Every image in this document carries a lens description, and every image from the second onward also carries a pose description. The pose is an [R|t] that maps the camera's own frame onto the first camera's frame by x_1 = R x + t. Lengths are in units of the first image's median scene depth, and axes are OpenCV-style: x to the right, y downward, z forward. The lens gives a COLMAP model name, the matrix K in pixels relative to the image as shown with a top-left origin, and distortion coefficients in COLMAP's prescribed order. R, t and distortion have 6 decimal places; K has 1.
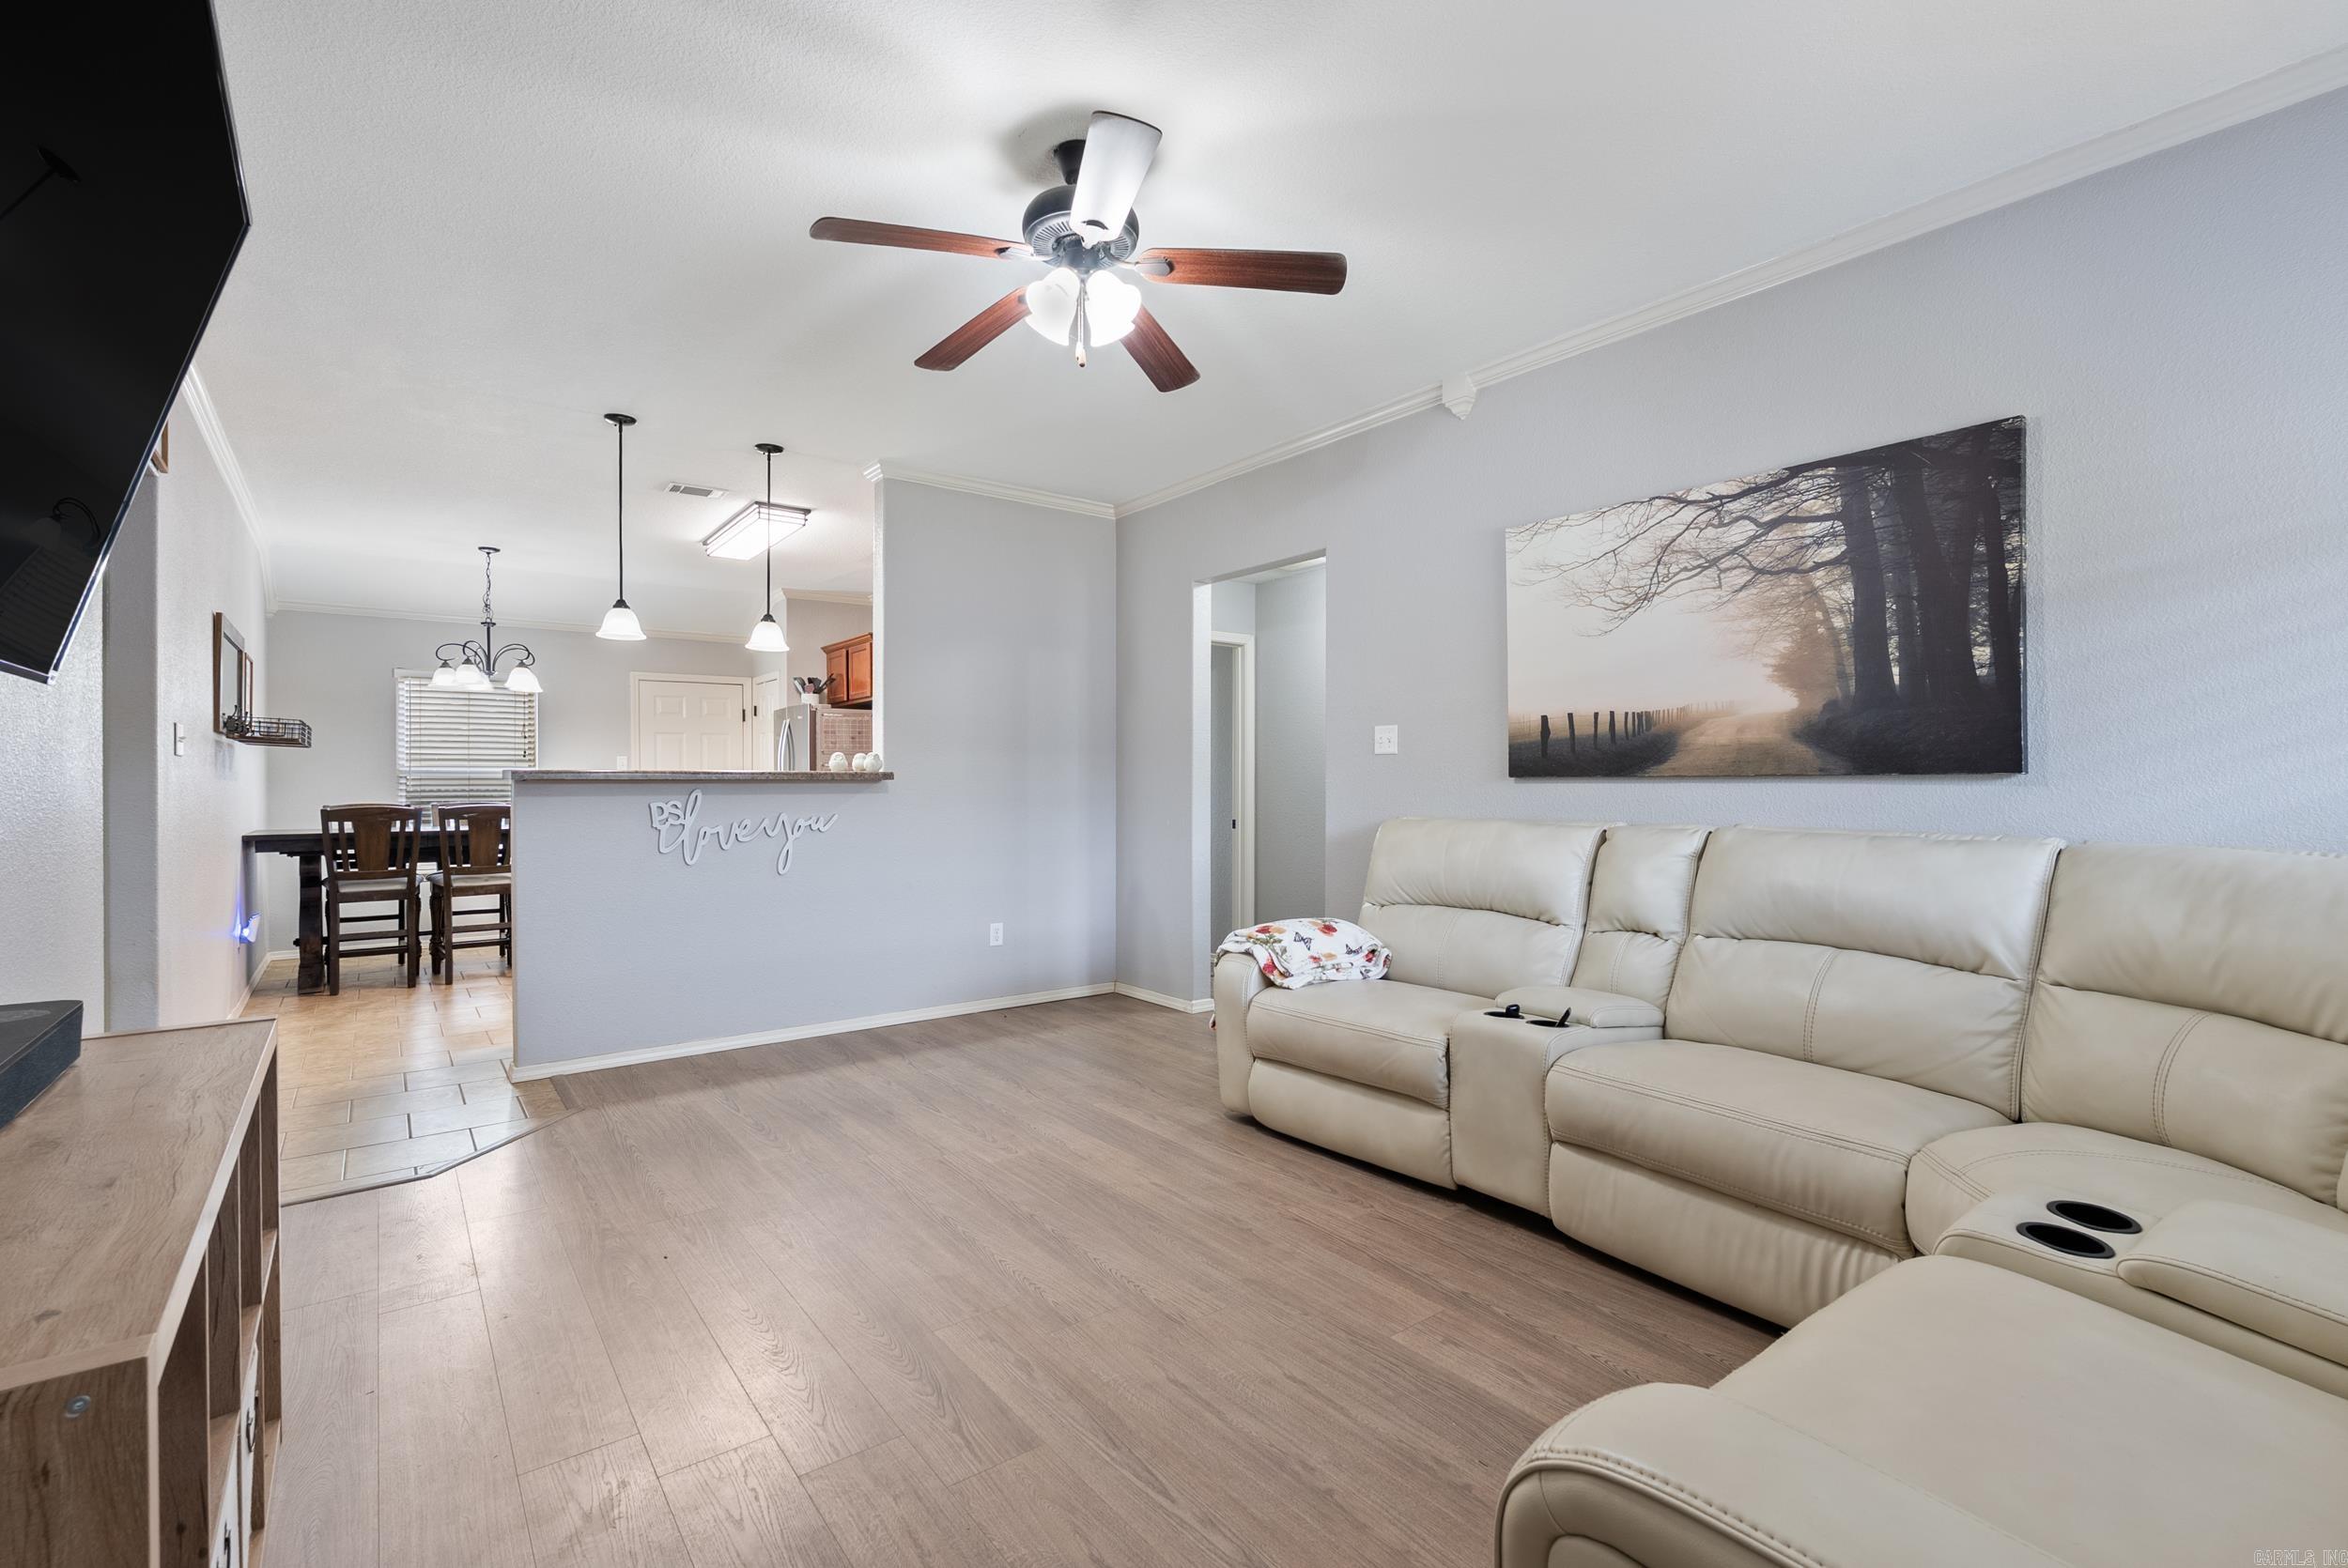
lens RADIAL K [[1040.2, 0, 1177.5], [0, 1040.2, 782.8], [0, 0, 1]] dist [-0.007180, 0.000944]
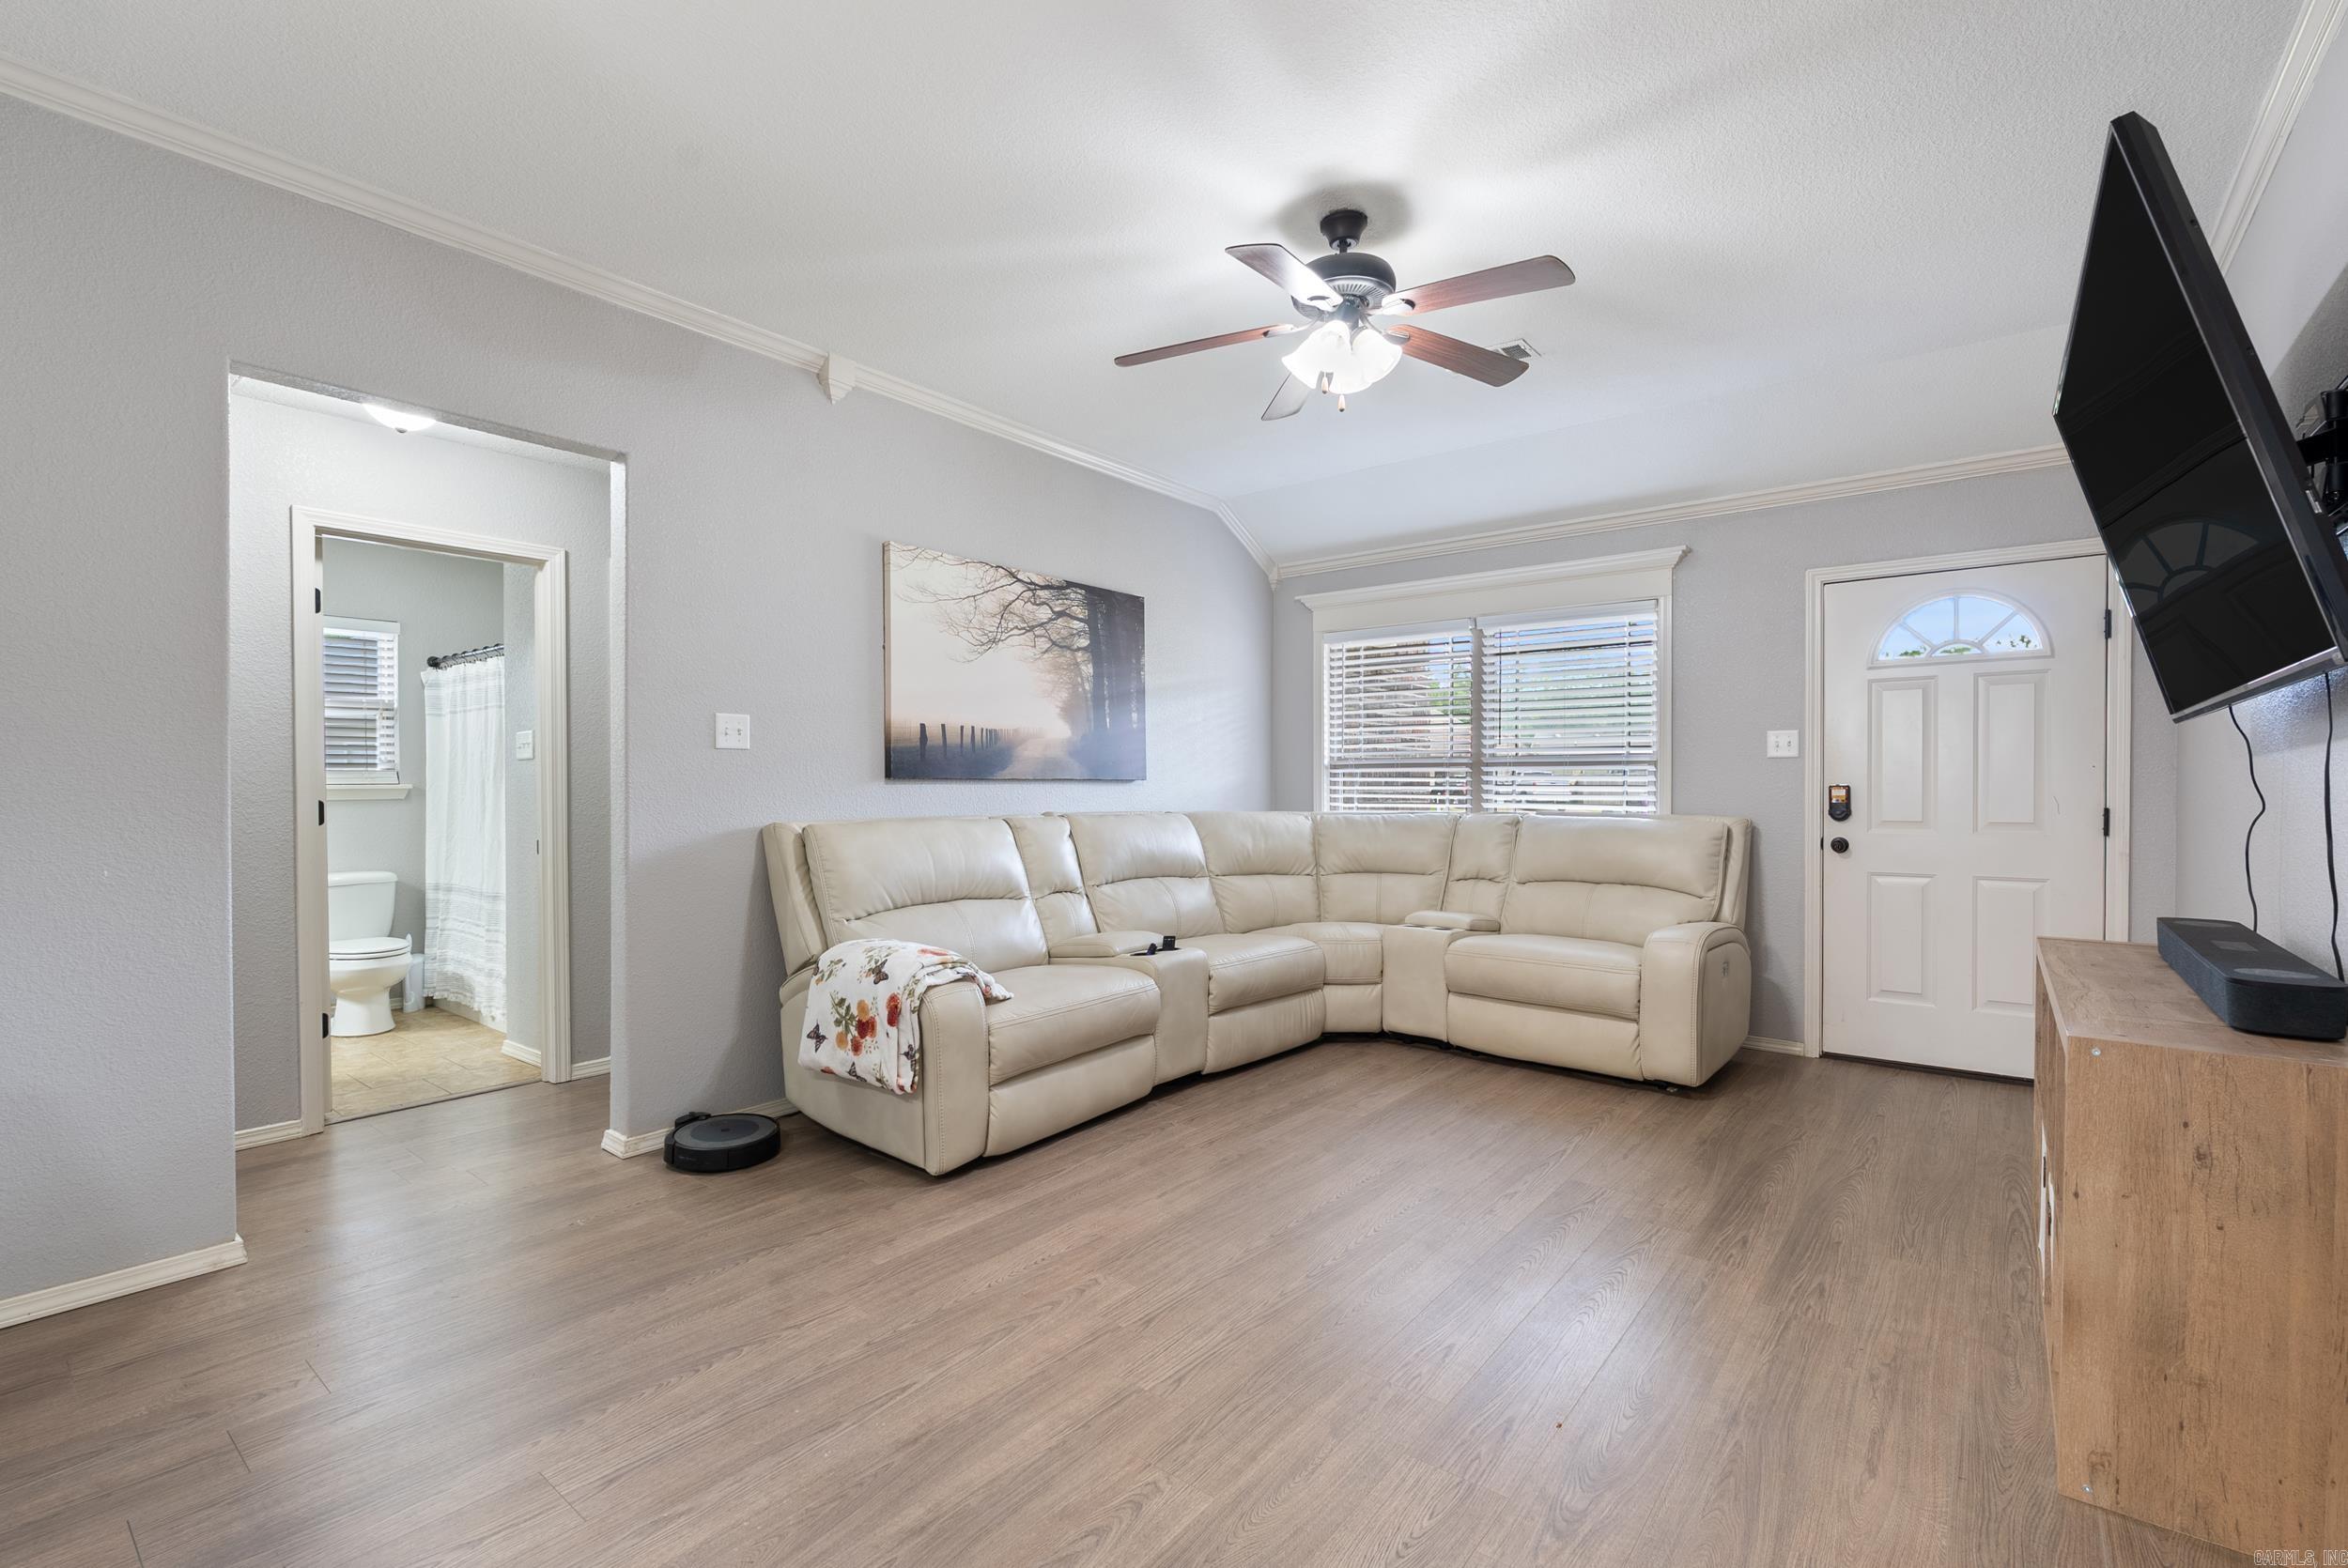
lens RADIAL K [[1040.2, 0, 1171.5], [0, 1040.2, 800.2], [0, 0, 1]] dist [-0.007180, 0.000944]
pose [[-0.236700, -0.012750, 0.971499, -0.841481], [-0.000358, 0.999915, 0.013035, 0.003093], [-0.971583, 0.002738, -0.236684, 1.064742]]
